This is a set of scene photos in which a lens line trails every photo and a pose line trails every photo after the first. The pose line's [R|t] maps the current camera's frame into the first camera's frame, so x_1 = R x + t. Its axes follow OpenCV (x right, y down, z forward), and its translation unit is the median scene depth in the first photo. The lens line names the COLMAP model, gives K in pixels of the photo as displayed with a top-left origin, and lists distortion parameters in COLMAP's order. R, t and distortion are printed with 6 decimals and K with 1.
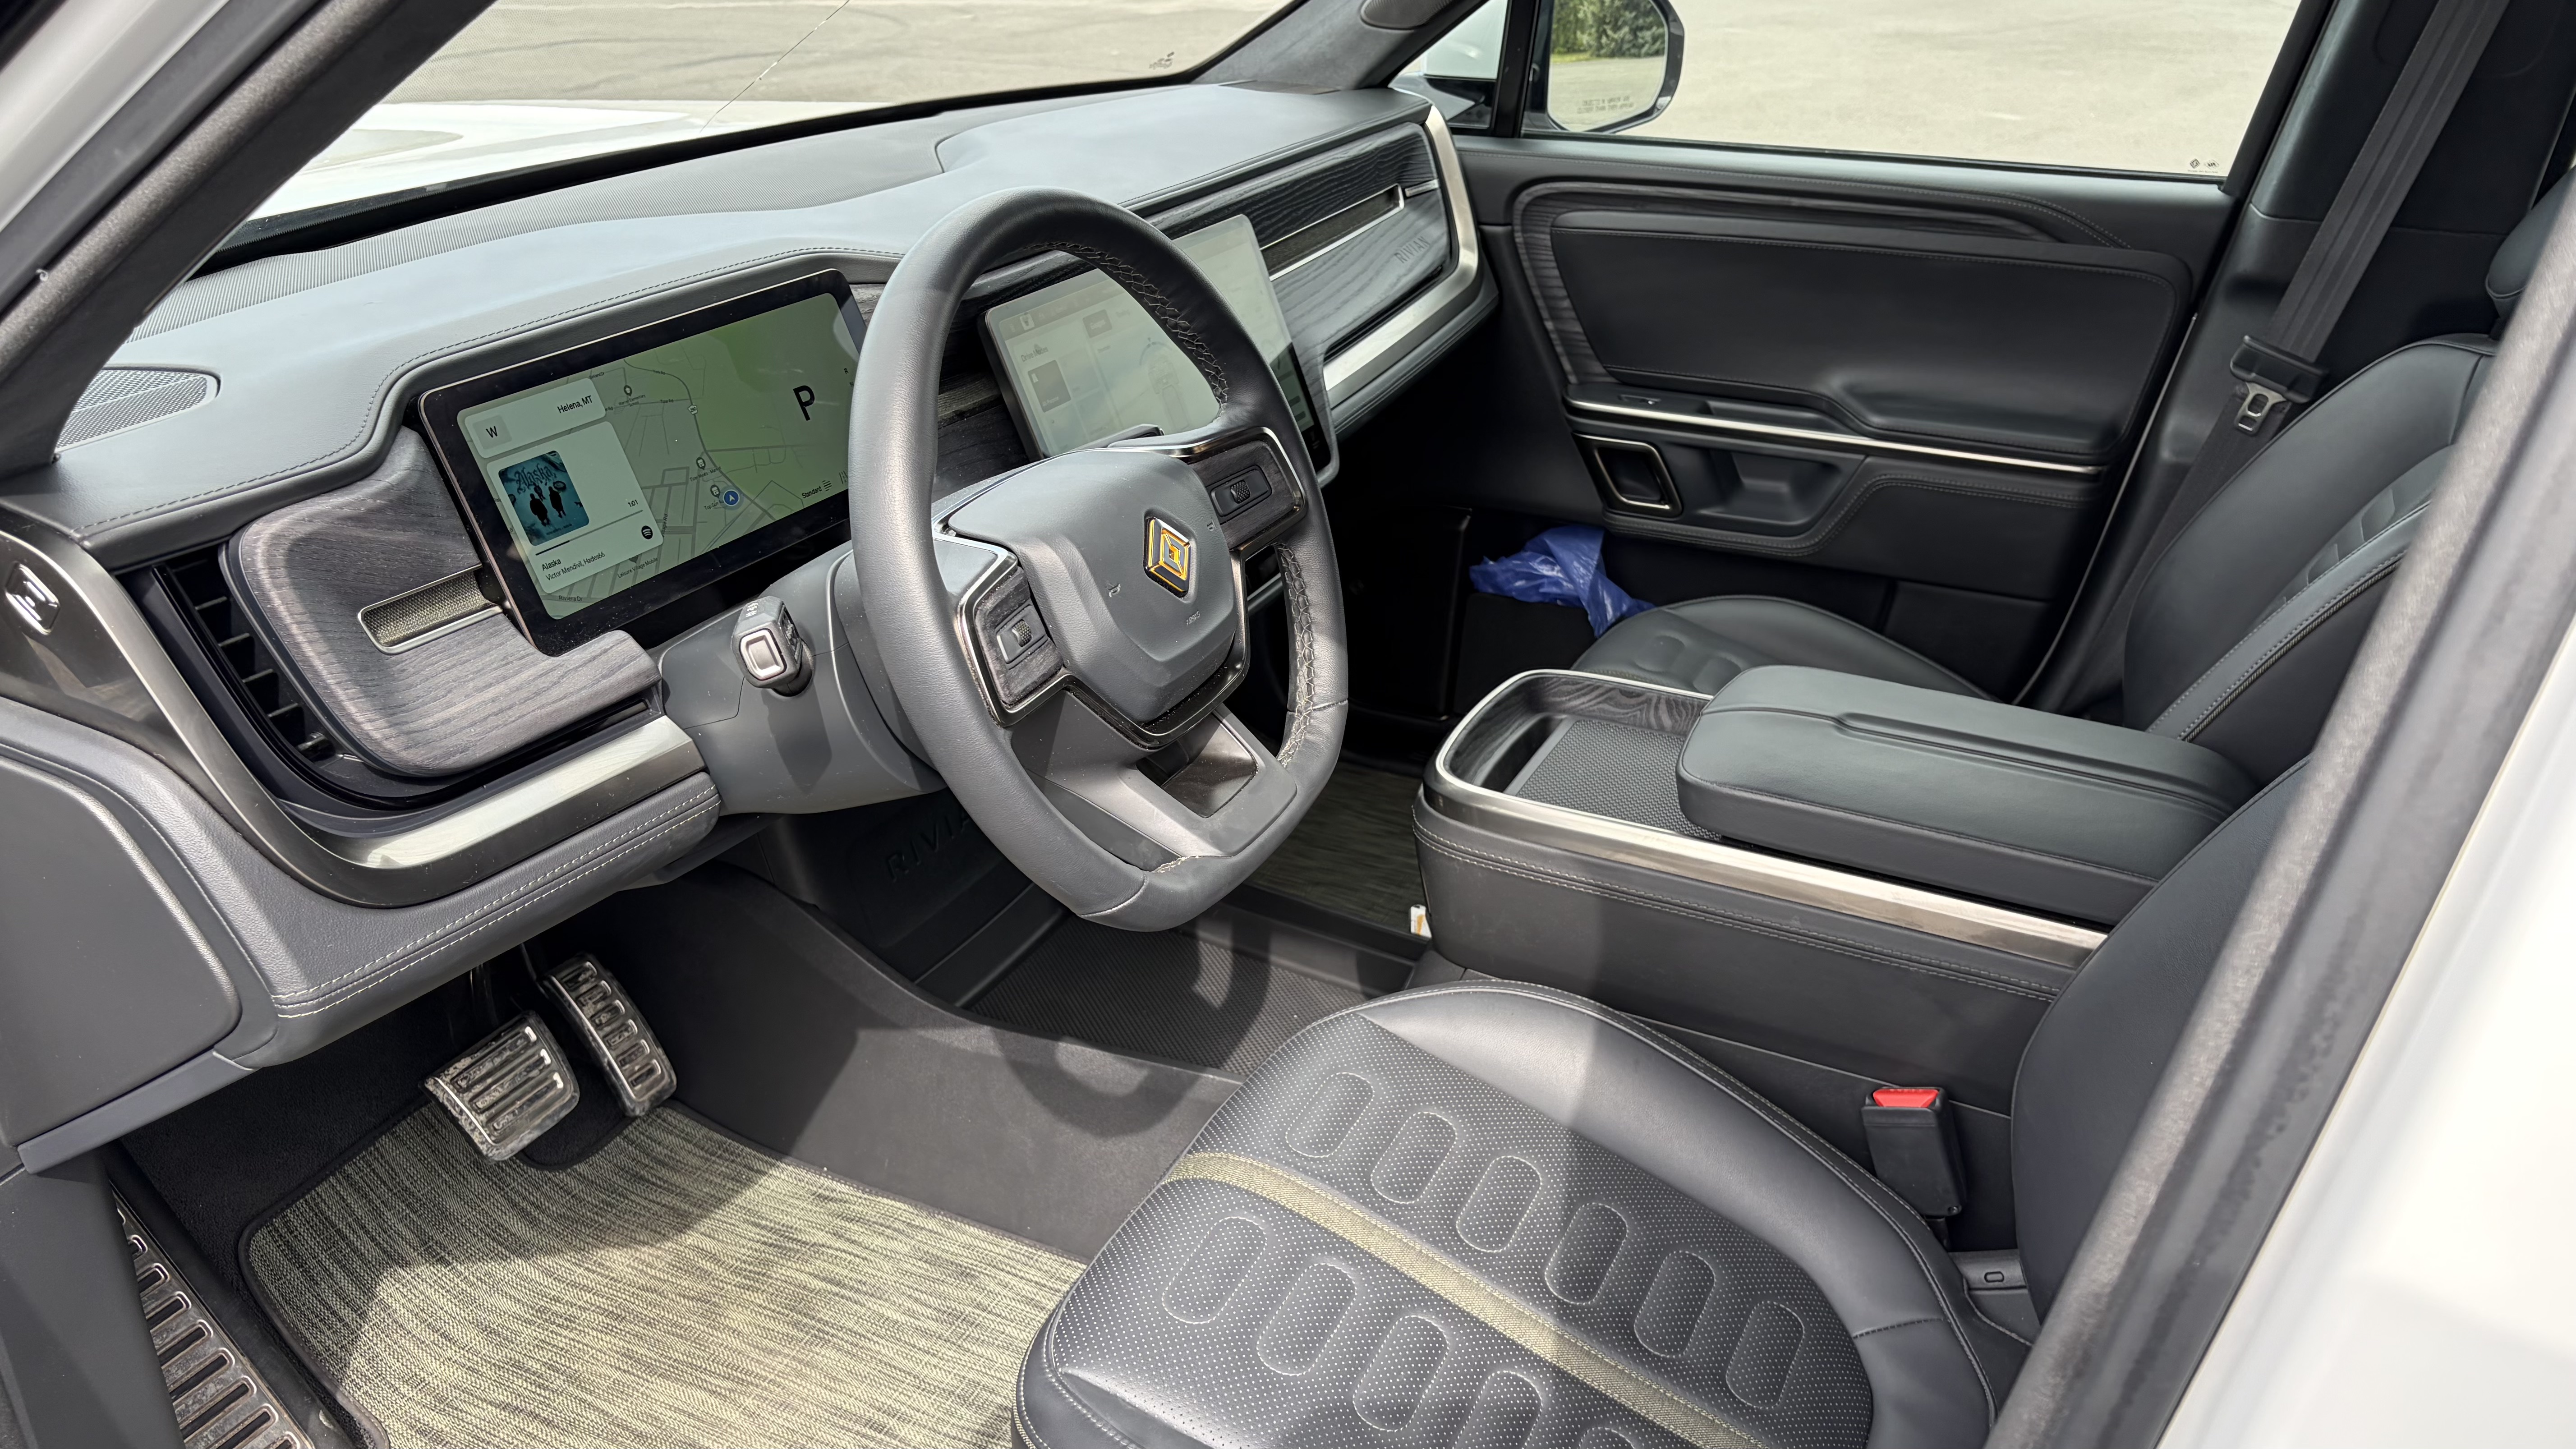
lens RADIAL K [[1953.2, 0, 1297.4], [0, 1953.2, 728.5], [0, 0, 1]] dist [0.003164, 0.002188]
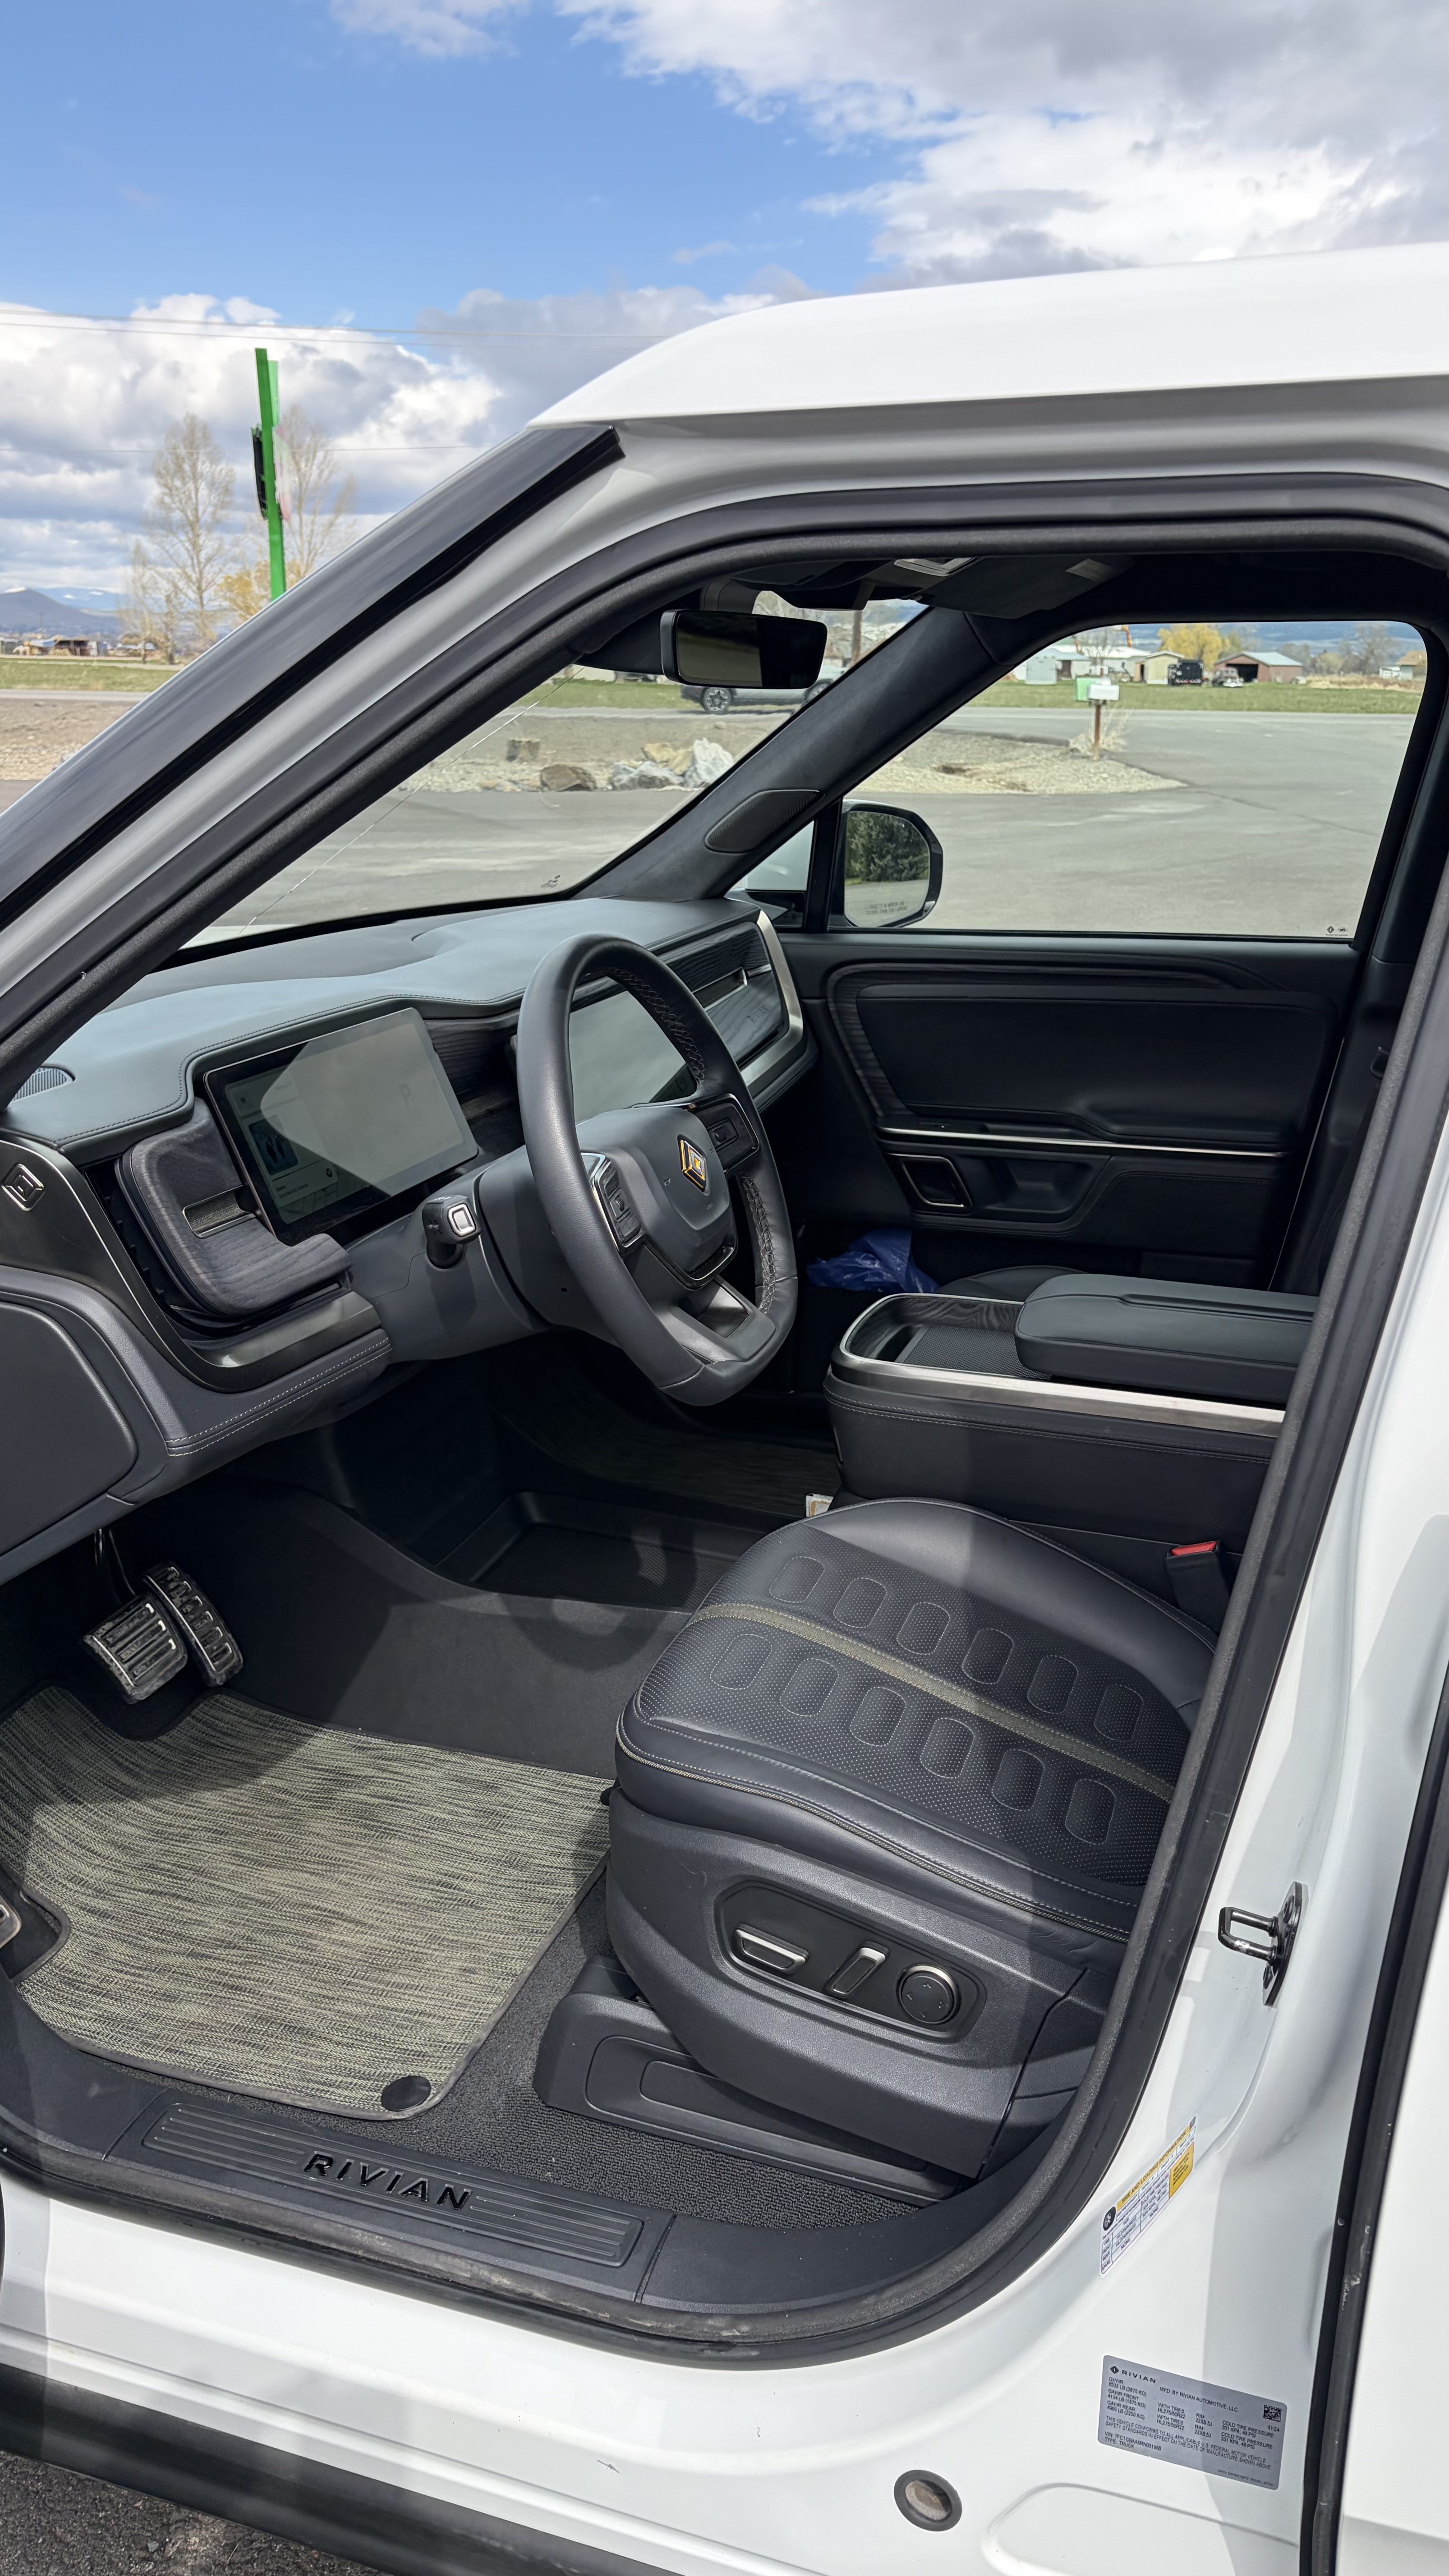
lens RADIAL K [[1958.5, 0, 709.3], [0, 1958.5, 1281.7], [0, 0, 1]] dist [0.044487, -0.058892]
pose [[0.994116, -0.048591, 0.096808, -0.139693], [0.062270, 0.987659, -0.143710, 0.151008], [-0.088631, 0.148893, 0.984873, -0.335071]]
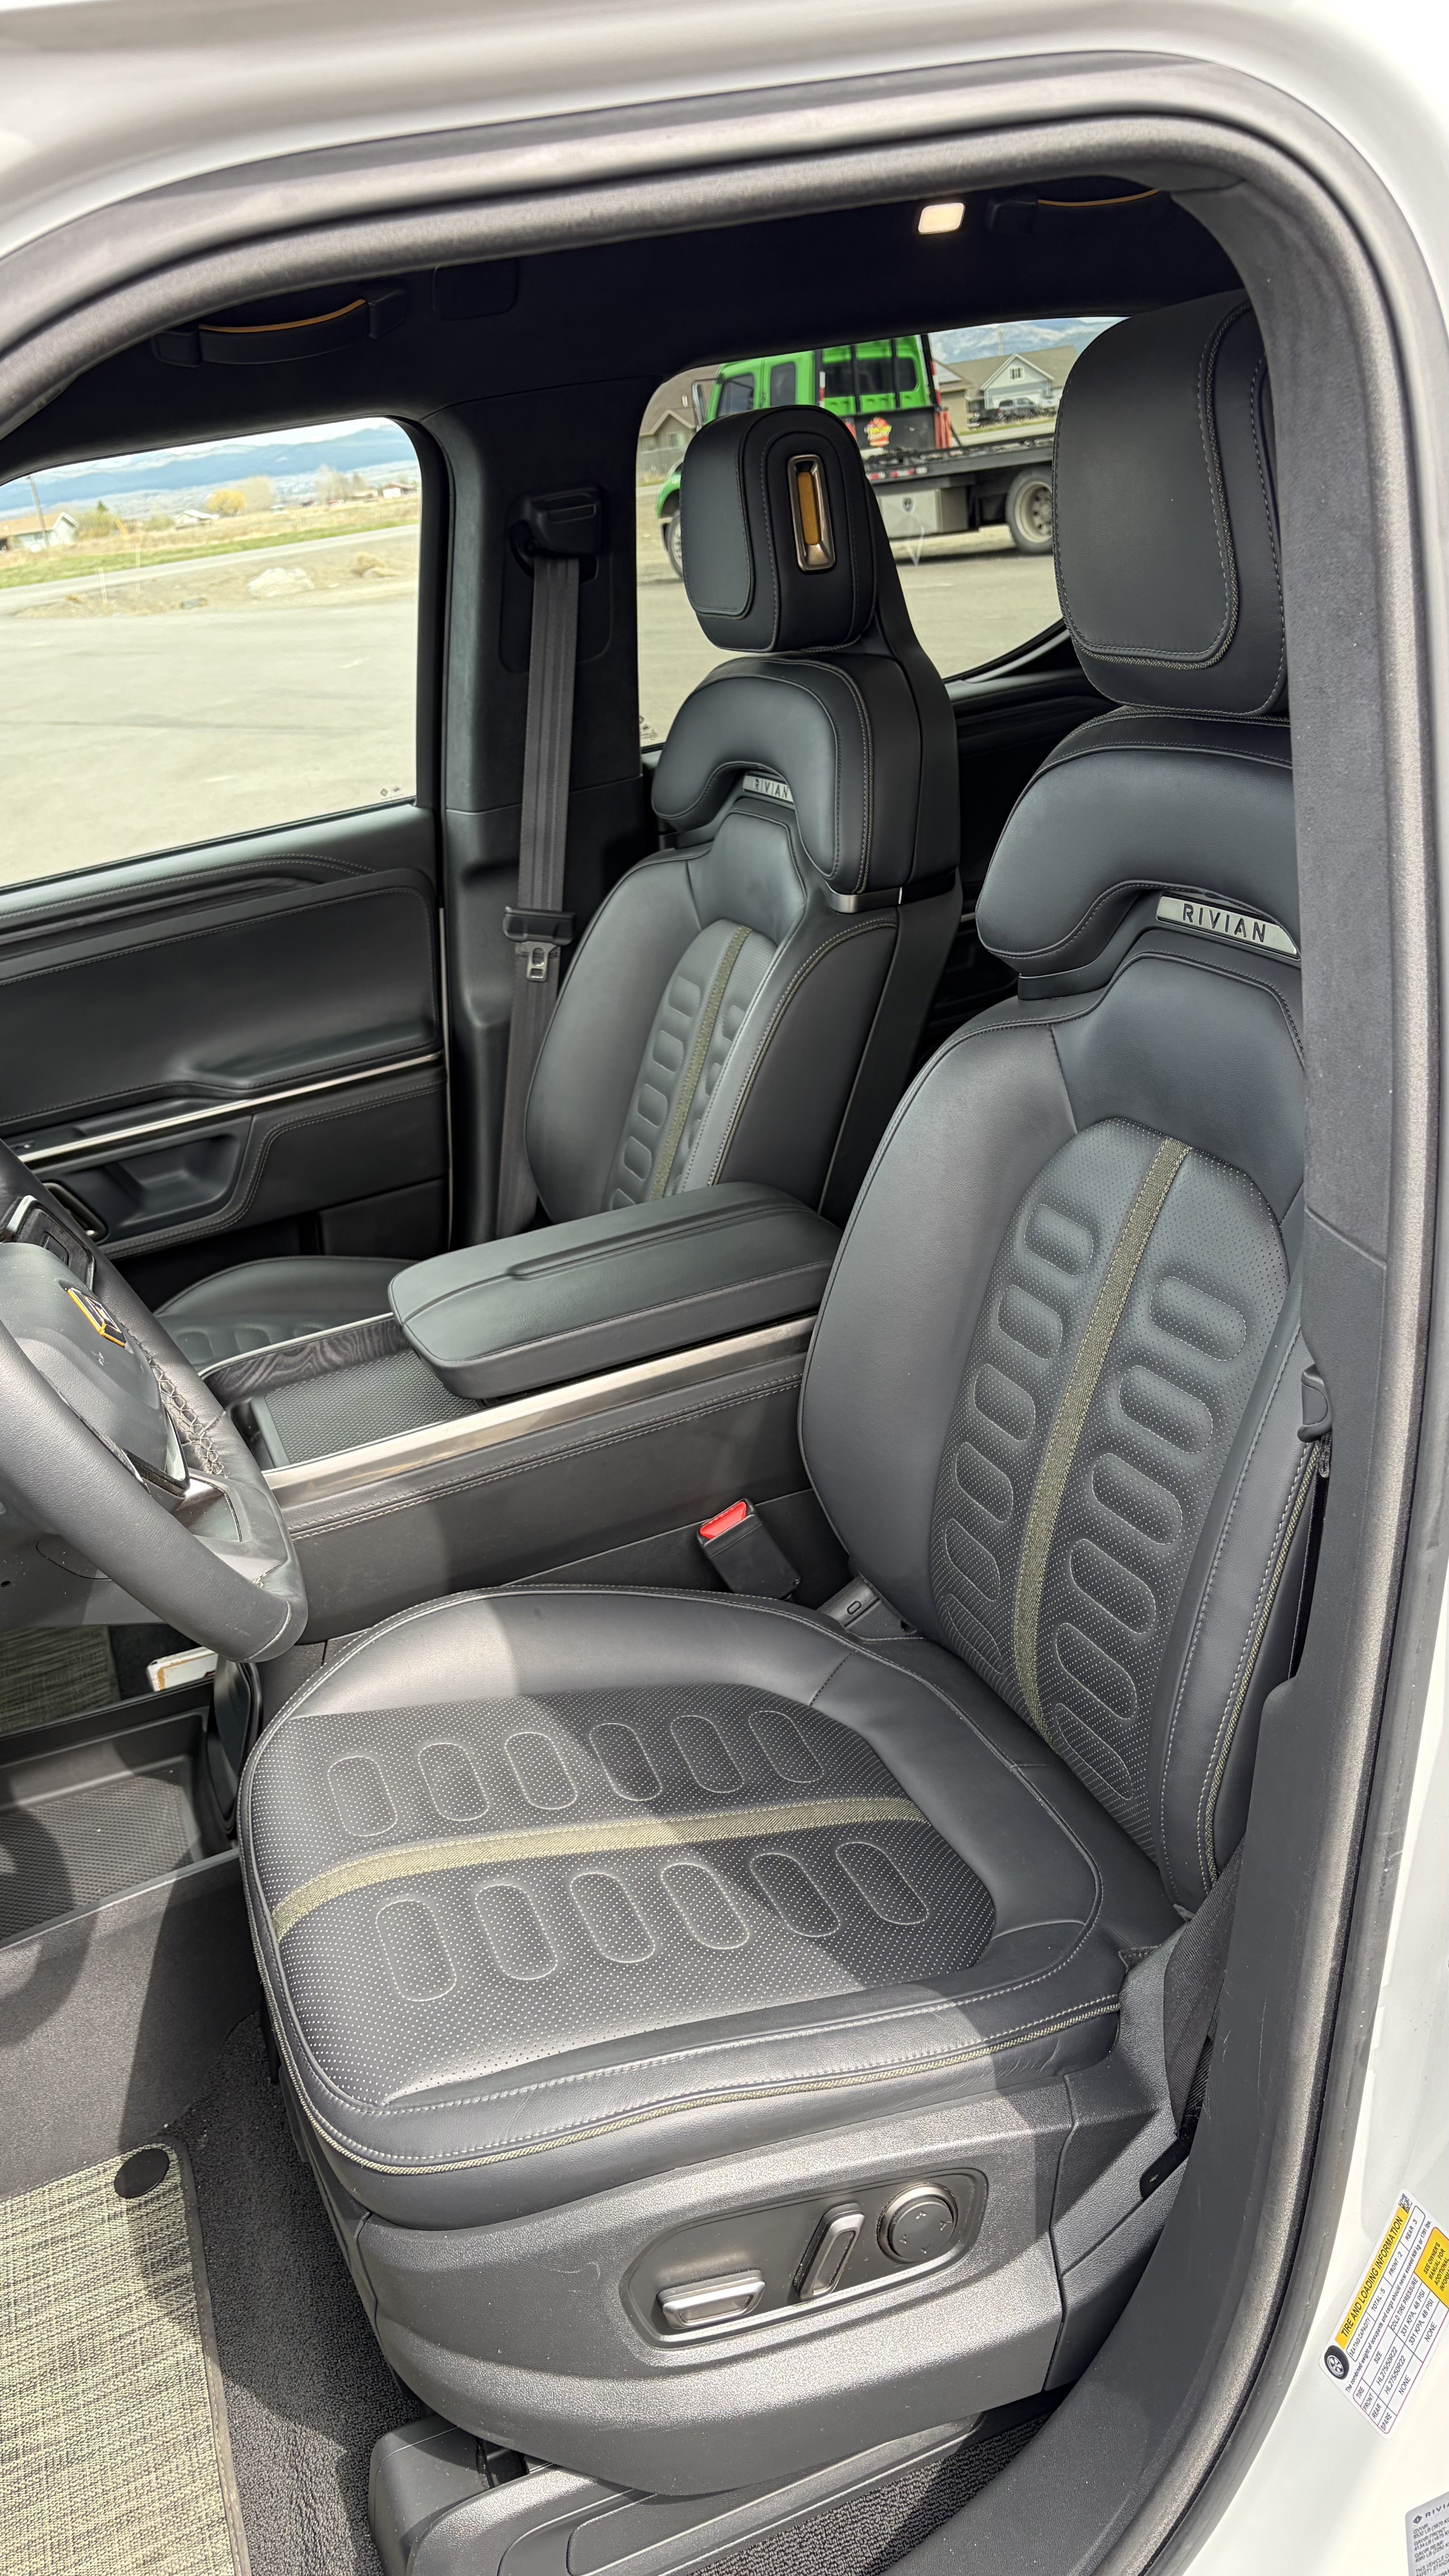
lens RADIAL K [[1914.0, 0, 724.2], [0, 1914.0, 1317.1], [0, 0, 1]] dist [0.073761, -0.108297]
pose [[0.678240, -0.402646, 0.614709, -0.304029], [0.446580, 0.890171, 0.090343, -0.024665], [-0.583573, 0.213242, 0.783563, 0.043048]]
